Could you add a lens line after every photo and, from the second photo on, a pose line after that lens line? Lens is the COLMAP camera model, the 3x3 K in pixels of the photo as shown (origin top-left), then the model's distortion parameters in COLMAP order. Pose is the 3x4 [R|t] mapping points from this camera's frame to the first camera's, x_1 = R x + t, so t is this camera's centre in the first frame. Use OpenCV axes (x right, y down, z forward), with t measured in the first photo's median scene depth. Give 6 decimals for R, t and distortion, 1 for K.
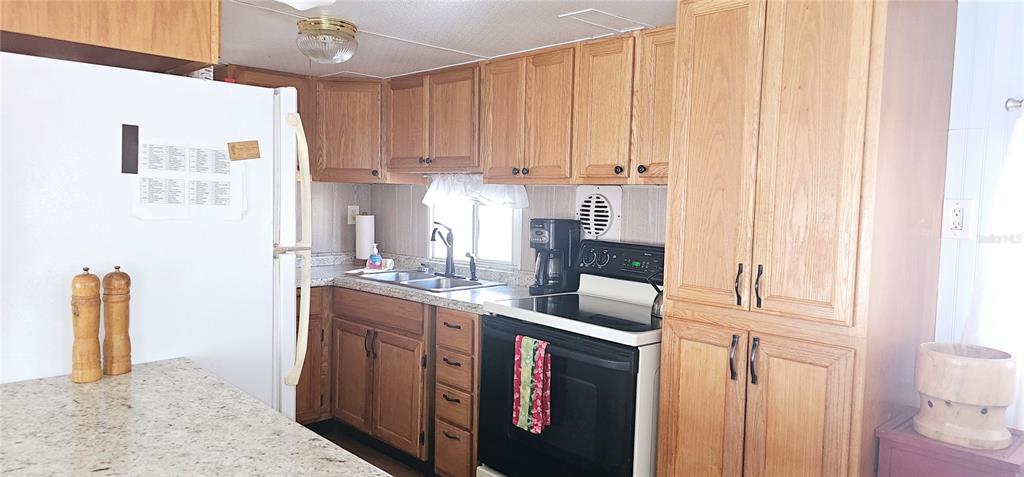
lens RADIAL K [[703.6, 0, 498.1], [0, 703.6, 237.3], [0, 0, 1]] dist [0.098396, -0.111060]
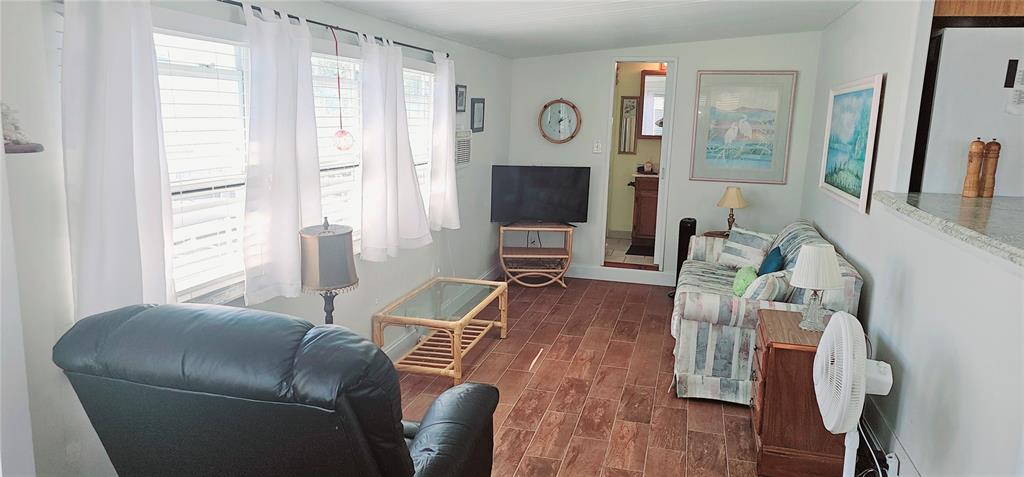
lens RADIAL K [[685.4, 0, 498.9], [0, 685.4, 239.4], [0, 0, 1]] dist [0.087258, -0.098773]
pose [[0.523176, 0.149265, -0.839051, 0.224363], [-0.069109, 0.988730, 0.132801, 0.094796], [0.849418, -0.011493, 0.527596, -0.668964]]
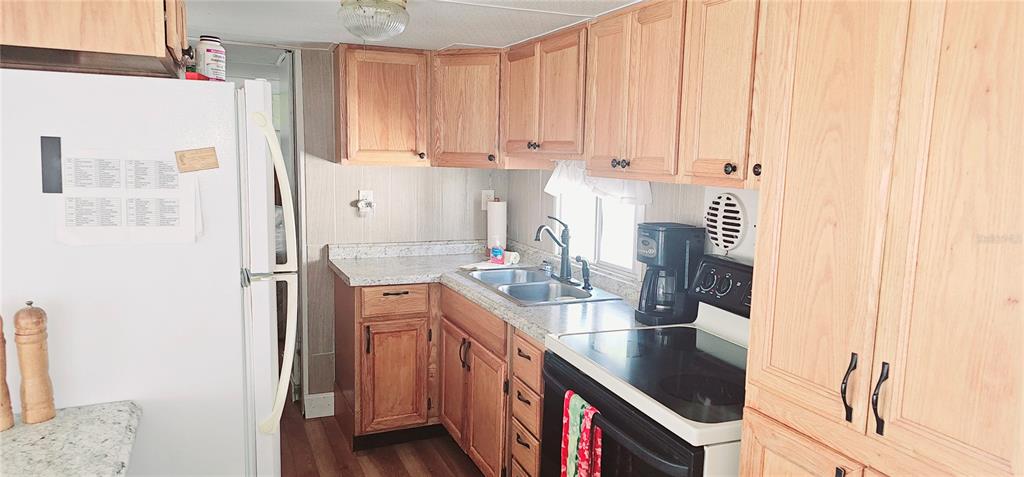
lens RADIAL K [[685.4, 0, 498.9], [0, 685.4, 239.4], [0, 0, 1]] dist [0.087258, -0.098773]
pose [[0.934250, 0.041178, -0.354232, 0.196754], [-0.016992, 0.997323, 0.071119, -0.068664], [0.356213, -0.060424, 0.932449, 0.268031]]
